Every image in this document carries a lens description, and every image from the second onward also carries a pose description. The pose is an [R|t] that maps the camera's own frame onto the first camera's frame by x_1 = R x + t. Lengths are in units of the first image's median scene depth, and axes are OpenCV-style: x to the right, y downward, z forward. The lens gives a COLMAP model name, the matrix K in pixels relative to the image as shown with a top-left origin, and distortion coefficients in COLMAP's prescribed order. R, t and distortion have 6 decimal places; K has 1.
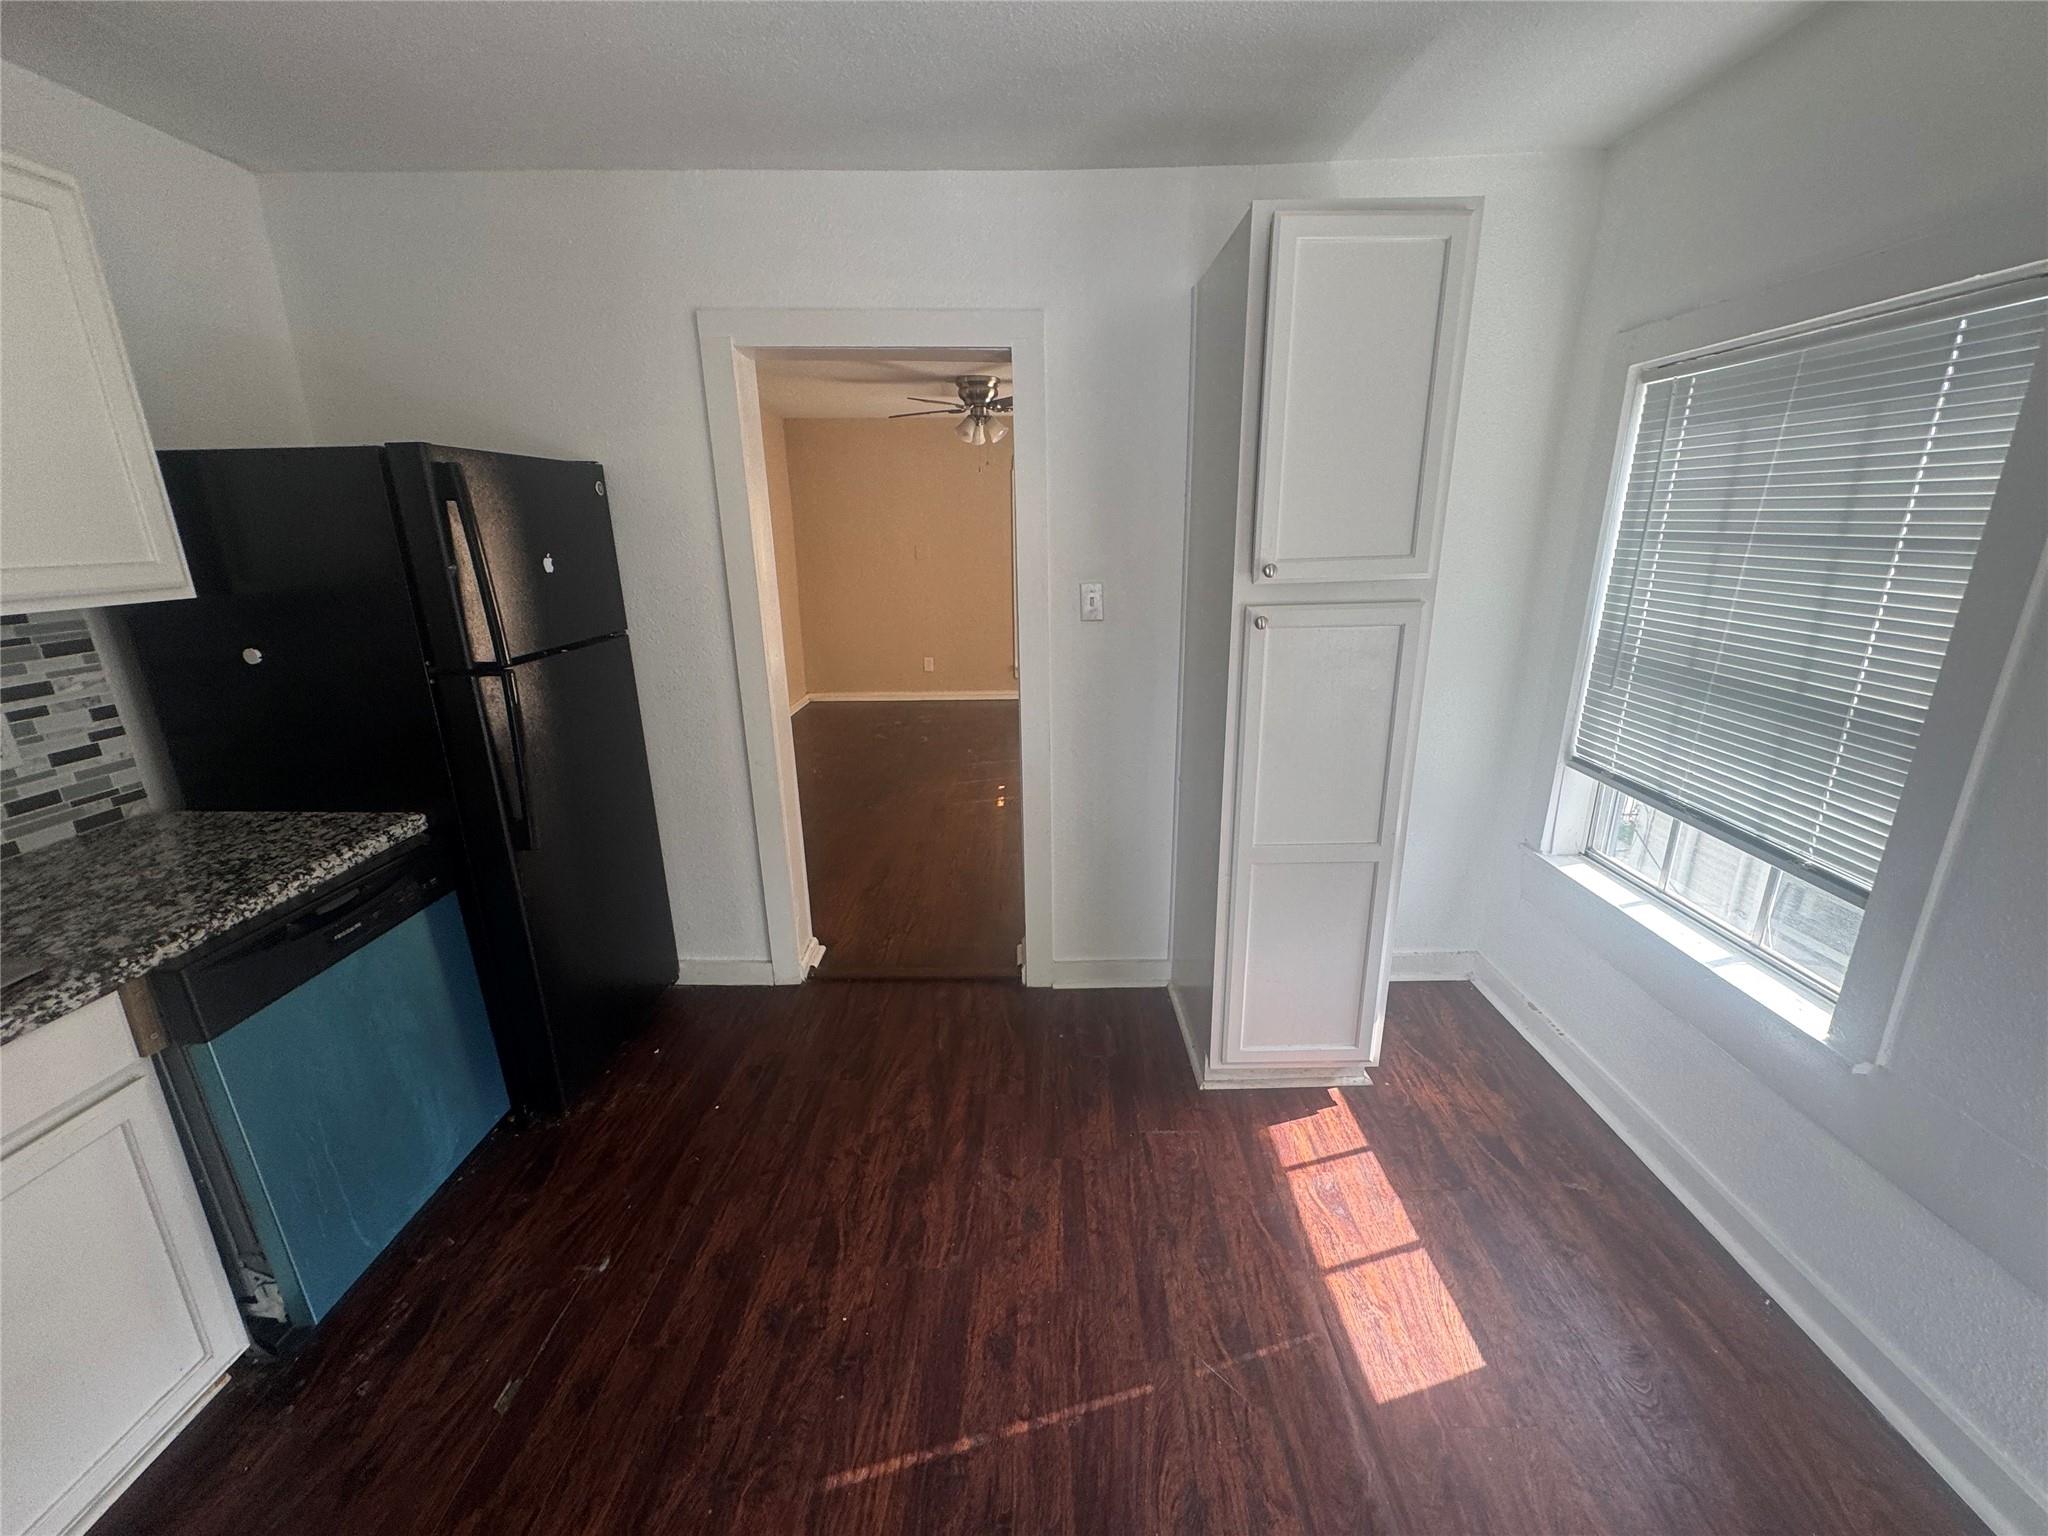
lens RADIAL K [[819.2, 0, 1029.0], [0, 819.2, 768.7], [0, 0, 1]] dist [0.001985, -0.000406]
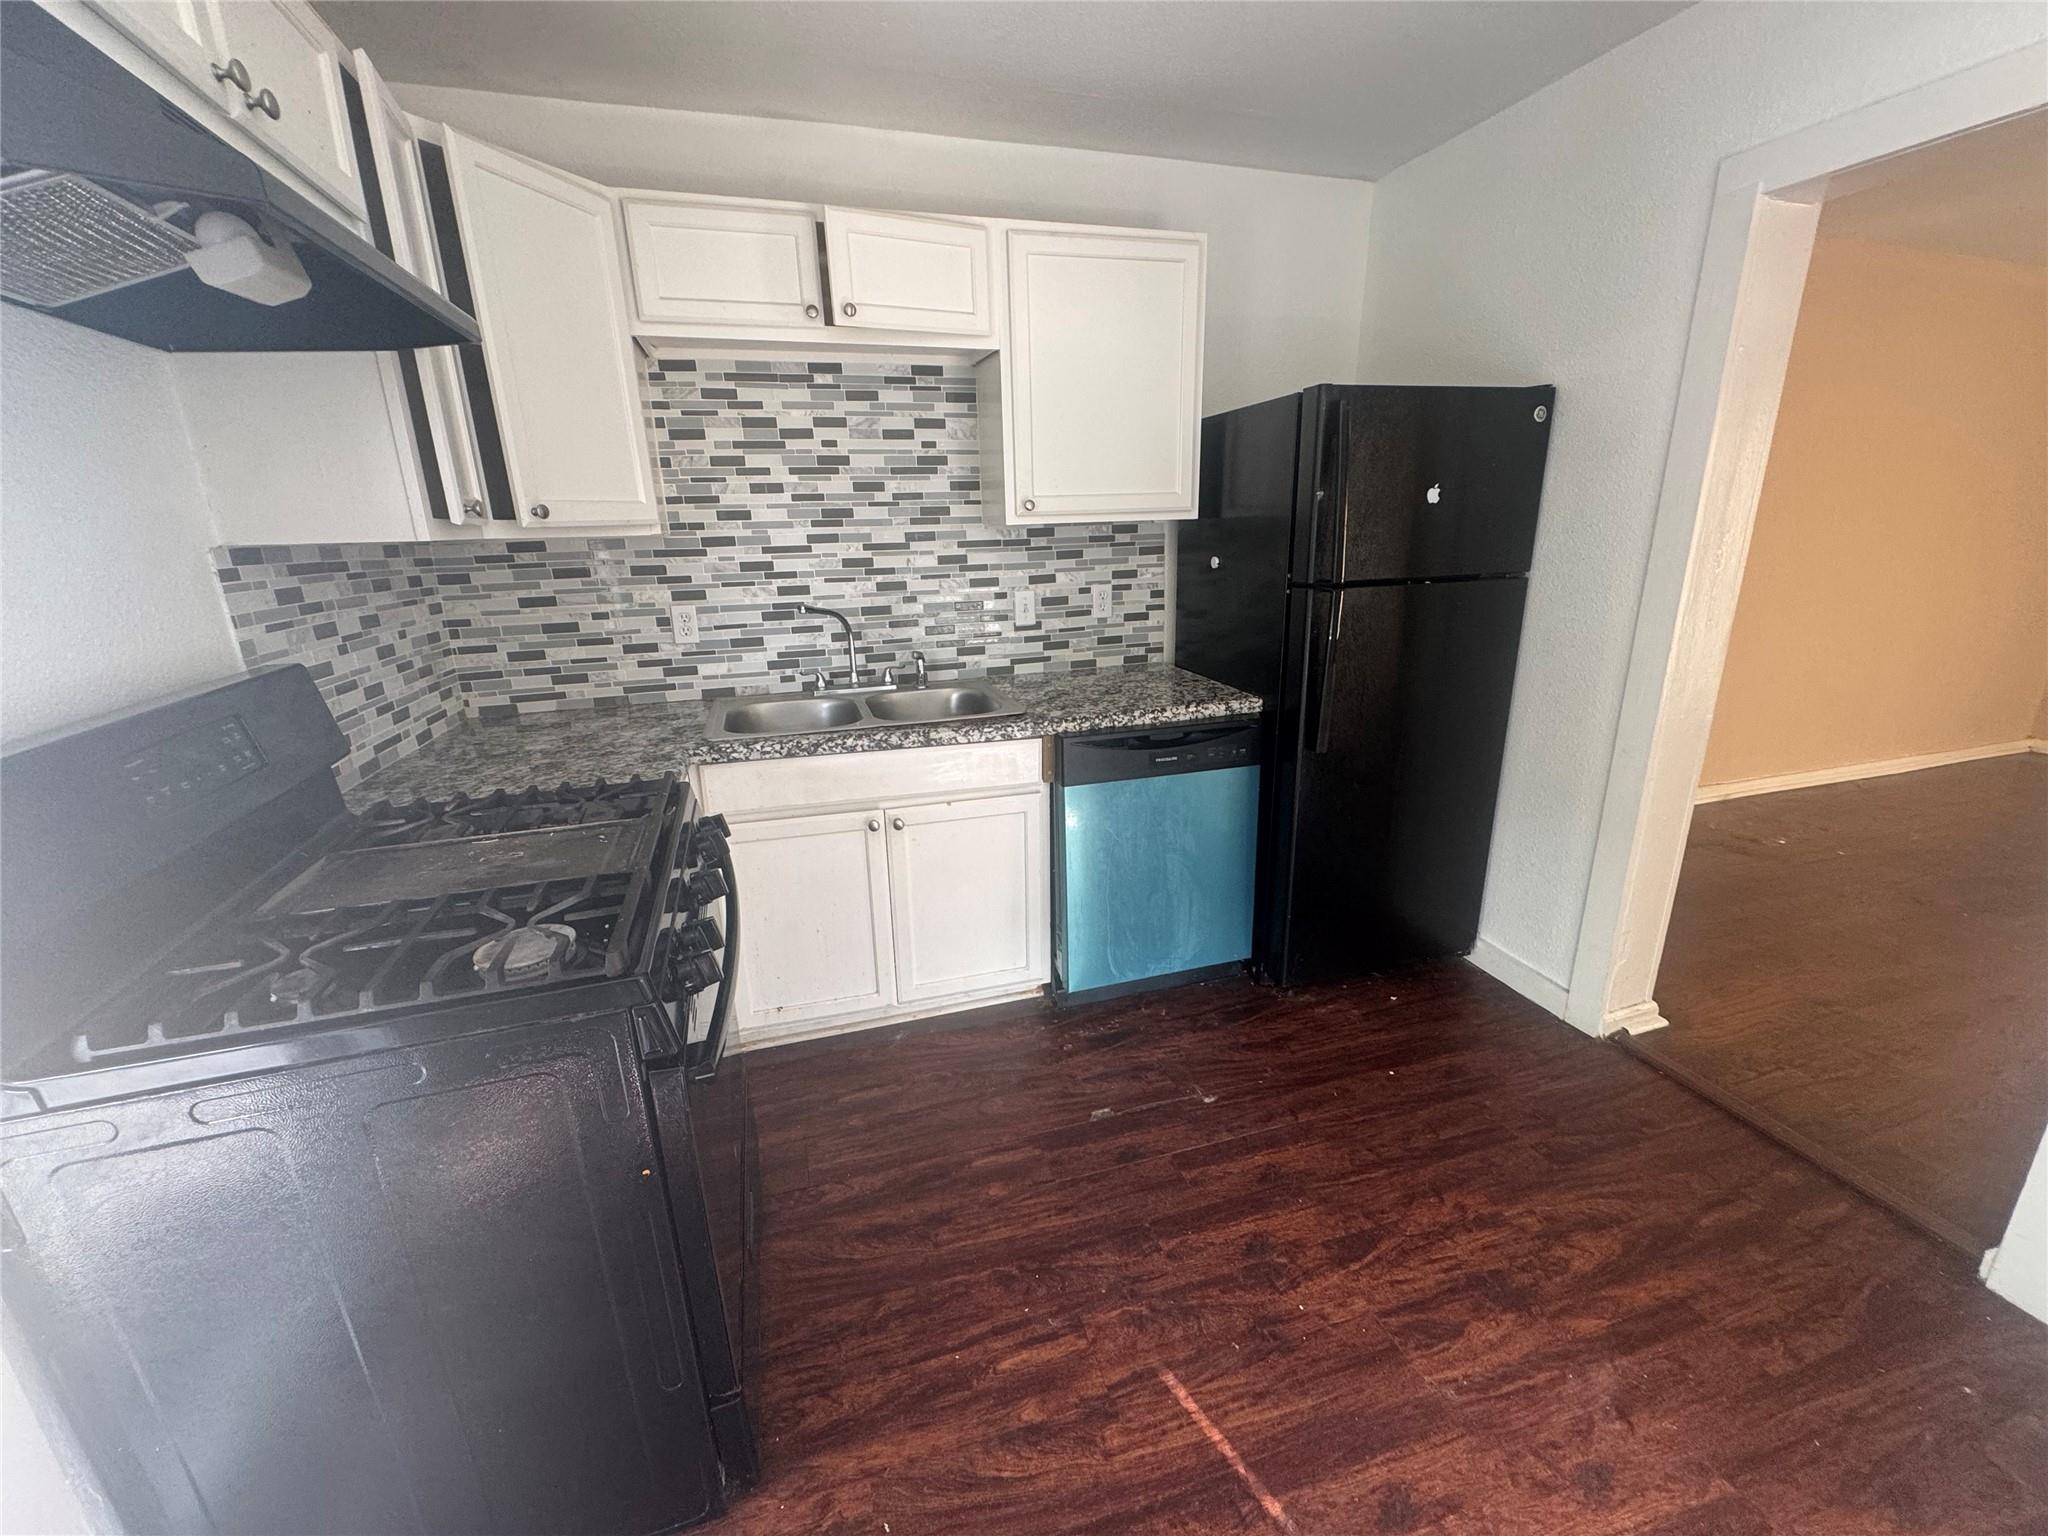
lens RADIAL K [[819.2, 0, 1020.0], [0, 819.2, 768.5], [0, 0, 1]] dist [0.001985, -0.000406]
pose [[0.293331, 0.277968, -0.914708, 0.332970], [-0.253489, 0.945164, 0.205933, -0.008380], [0.921792, 0.171462, 0.347708, 0.267772]]
